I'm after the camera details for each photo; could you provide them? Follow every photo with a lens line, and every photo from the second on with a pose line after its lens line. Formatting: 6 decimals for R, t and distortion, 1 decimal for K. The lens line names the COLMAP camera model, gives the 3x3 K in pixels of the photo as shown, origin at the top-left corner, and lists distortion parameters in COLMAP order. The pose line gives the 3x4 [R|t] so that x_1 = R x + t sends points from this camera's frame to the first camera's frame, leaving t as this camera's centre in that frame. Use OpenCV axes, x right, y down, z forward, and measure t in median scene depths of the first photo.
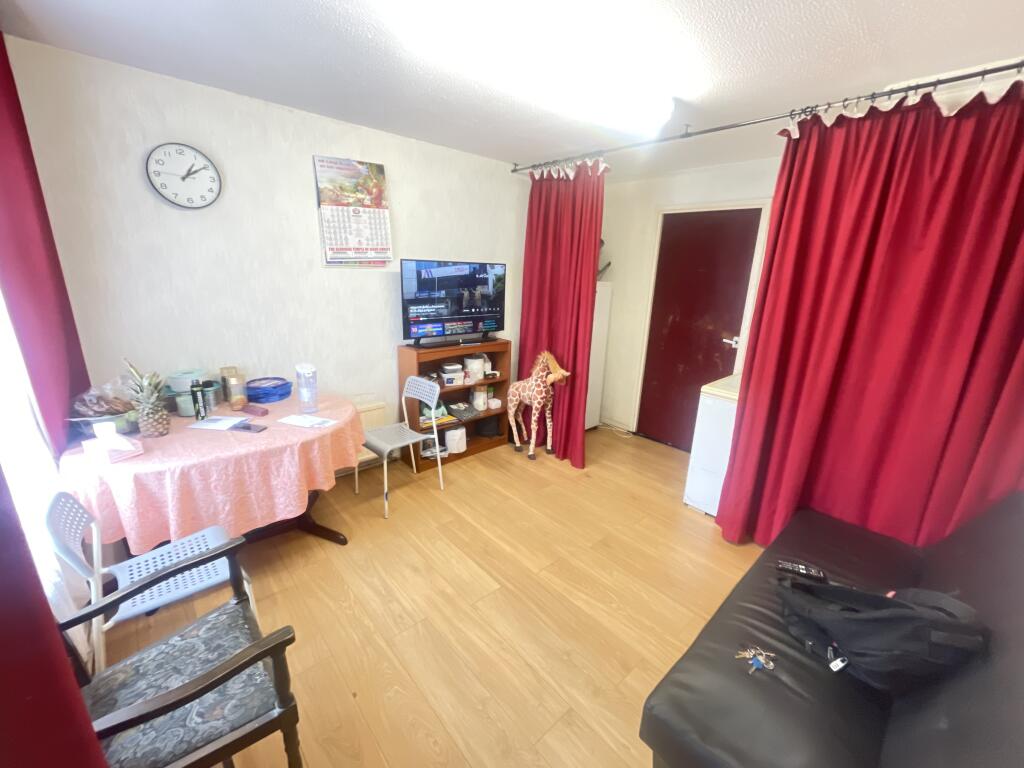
lens RADIAL K [[421.1, 0, 512.0], [0, 421.1, 384.0], [0, 0, 1]] dist [-0.000201, -0.000007]
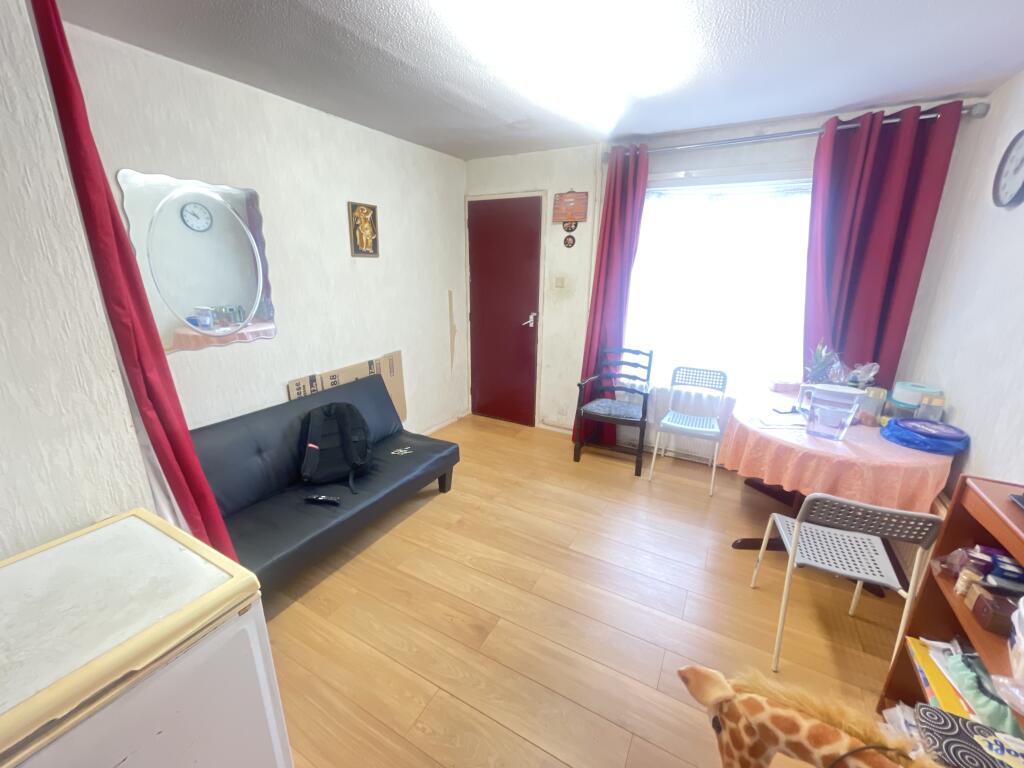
lens RADIAL K [[421.1, 0, 512.0], [0, 421.1, 384.0], [0, 0, 1]] dist [-0.000201, -0.000007]
pose [[-0.938960, 0.093296, -0.331133, 0.305406], [-0.108077, 0.833801, 0.541383, -0.331332], [0.326608, 0.544125, -0.772823, 1.080756]]
